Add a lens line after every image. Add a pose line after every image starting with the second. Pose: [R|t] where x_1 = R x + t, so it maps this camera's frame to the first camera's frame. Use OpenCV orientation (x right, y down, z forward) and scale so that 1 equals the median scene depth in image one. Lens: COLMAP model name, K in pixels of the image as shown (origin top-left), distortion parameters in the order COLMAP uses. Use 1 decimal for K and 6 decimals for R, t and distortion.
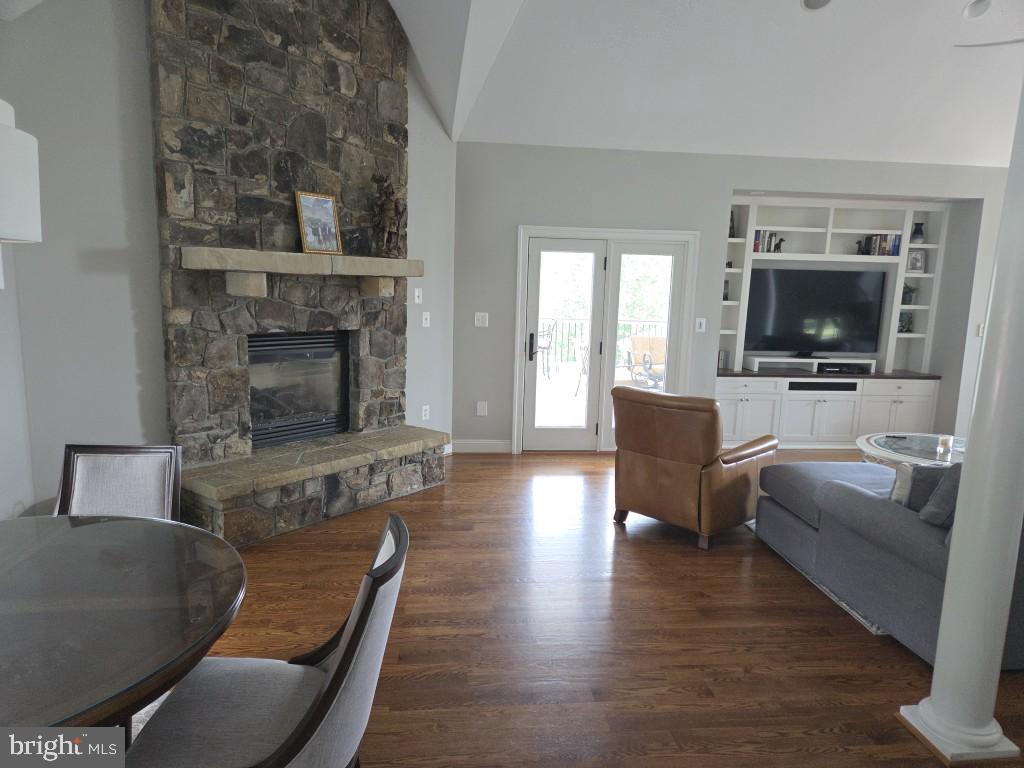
lens RADIAL K [[682.5, 0, 511.1], [0, 682.5, 396.1], [0, 0, 1]] dist [0.068792, -0.059292]
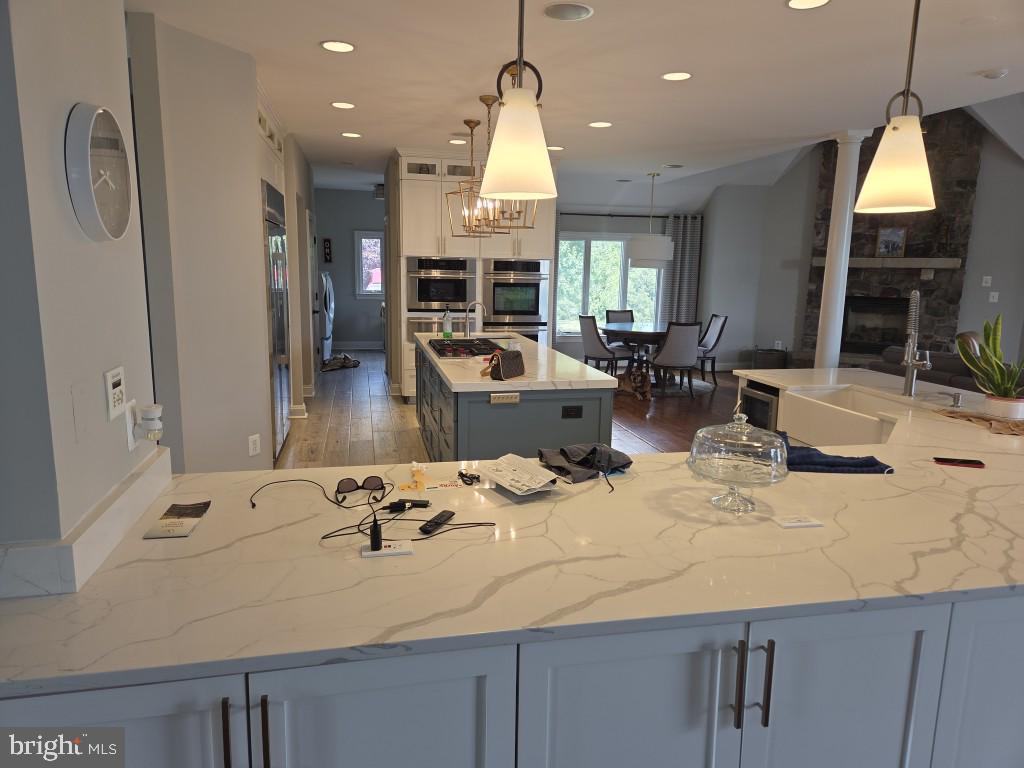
lens RADIAL K [[683.3, 0, 516.2], [0, 683.3, 390.8], [0, 0, 1]] dist [0.076054, -0.061387]
pose [[0.108948, 0.153381, -0.982143, 1.539935], [-0.183790, 0.974098, 0.131737, 0.094018], [0.976909, 0.166156, 0.134316, -0.236870]]
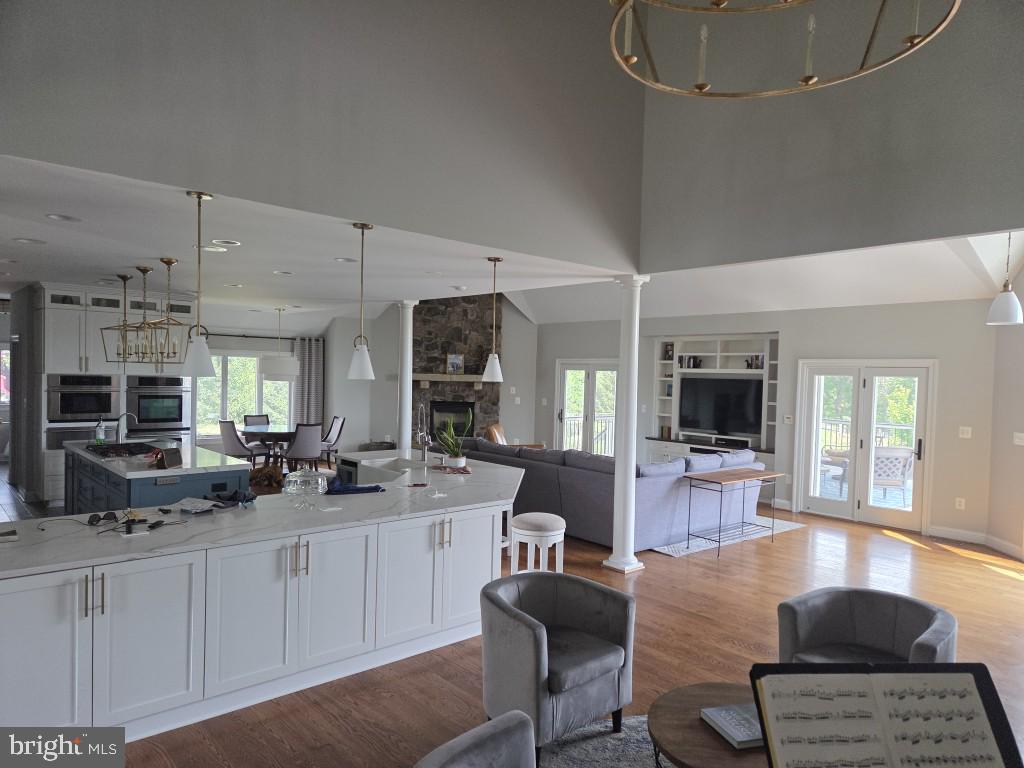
lens RADIAL K [[683.3, 0, 516.2], [0, 683.3, 390.8], [0, 0, 1]] dist [0.076054, -0.061387]
pose [[0.574752, 0.006597, -0.818301, 2.053816], [-0.145943, 0.984763, -0.094567, 0.084811], [0.805209, 0.173778, 0.566957, -0.359048]]
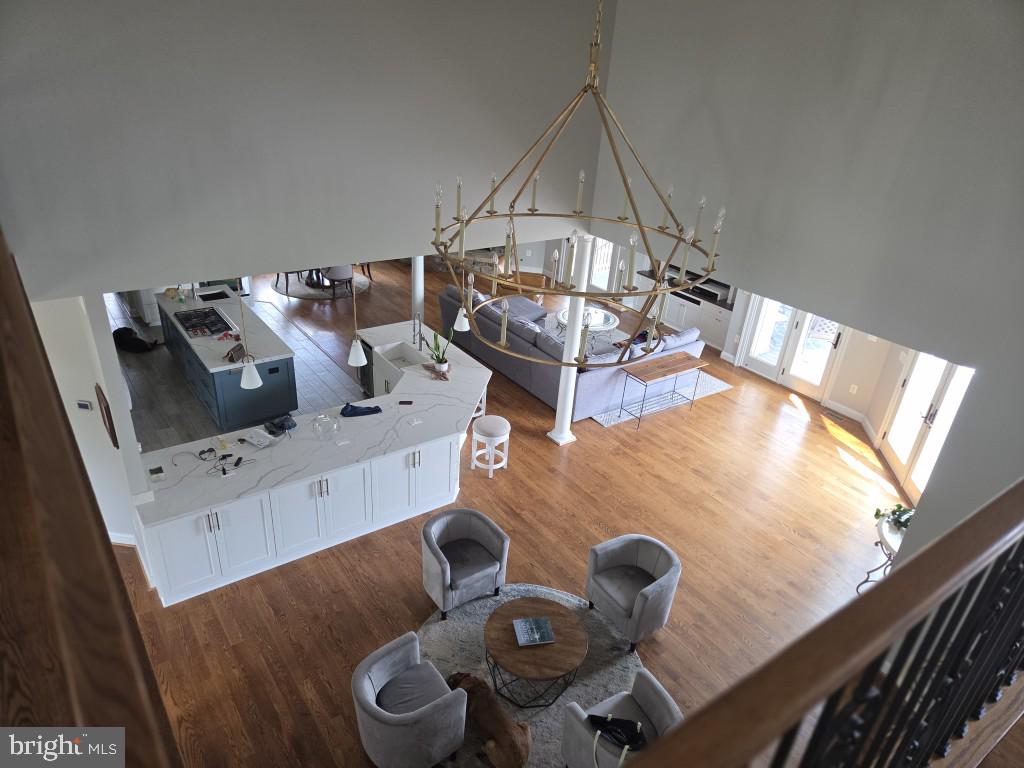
lens RADIAL K [[686.4, 0, 510.6], [0, 686.4, 402.2], [0, 0, 1]] dist [0.072532, -0.064766]
pose [[0.489312, 0.413114, -0.768056, 2.395321], [-0.196482, 0.910267, 0.364430, -0.460279], [0.849687, -0.027411, 0.526574, -0.465497]]
